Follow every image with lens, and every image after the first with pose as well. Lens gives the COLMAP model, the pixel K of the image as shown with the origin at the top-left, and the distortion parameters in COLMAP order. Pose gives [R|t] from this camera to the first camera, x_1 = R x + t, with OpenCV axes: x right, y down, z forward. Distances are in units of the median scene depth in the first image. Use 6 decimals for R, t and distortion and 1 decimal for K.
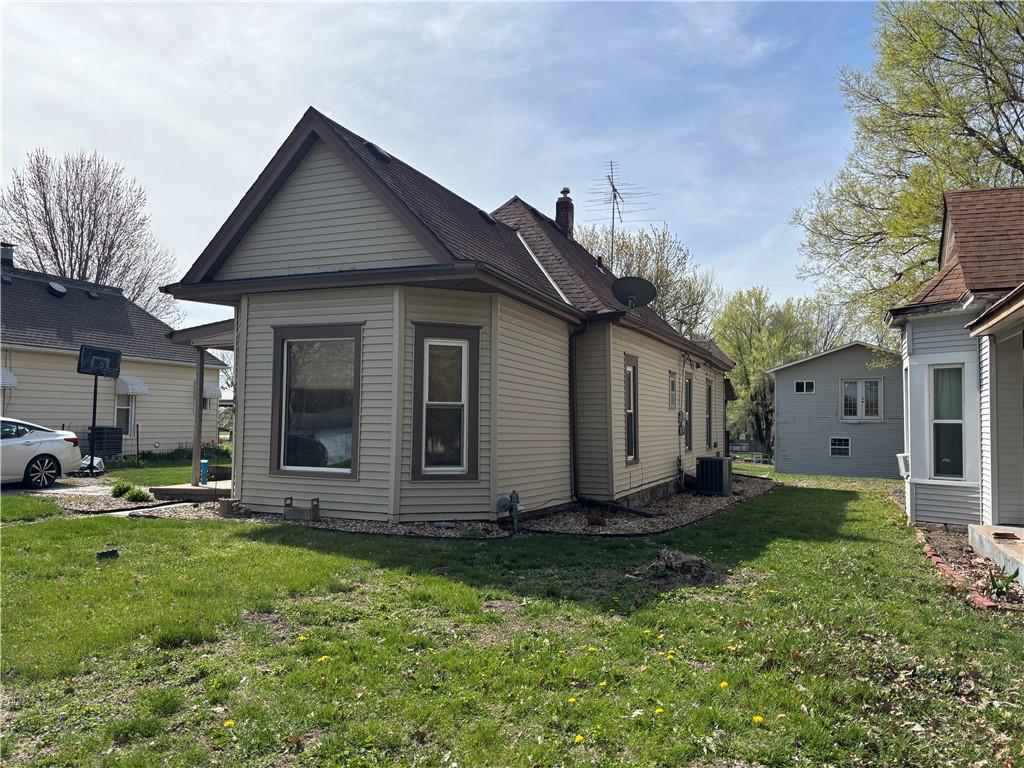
lens RADIAL K [[779.7, 0, 510.4], [0, 779.7, 381.9], [0, 0, 1]] dist [0.056674, -0.074318]
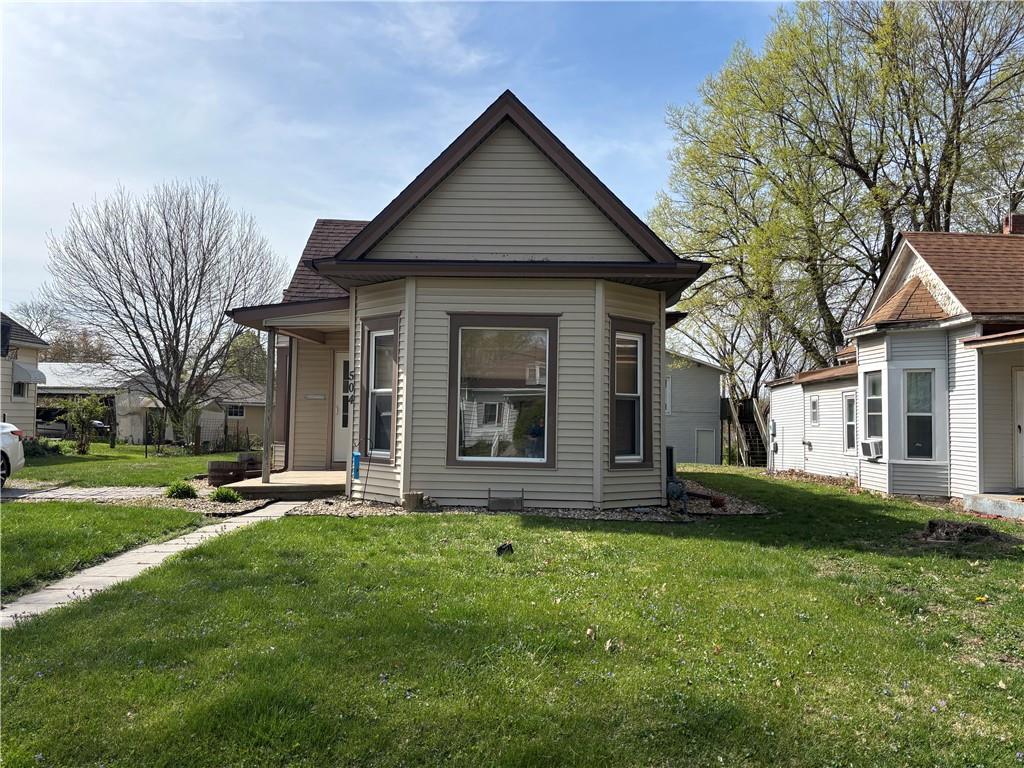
lens RADIAL K [[779.7, 0, 506.1], [0, 779.7, 385.7], [0, 0, 1]] dist [0.056674, -0.074318]
pose [[0.925817, 0.017912, 0.377547, -0.597041], [-0.023188, 0.999687, 0.009433, 0.008477], [-0.377259, -0.017487, 0.925943, 0.086546]]
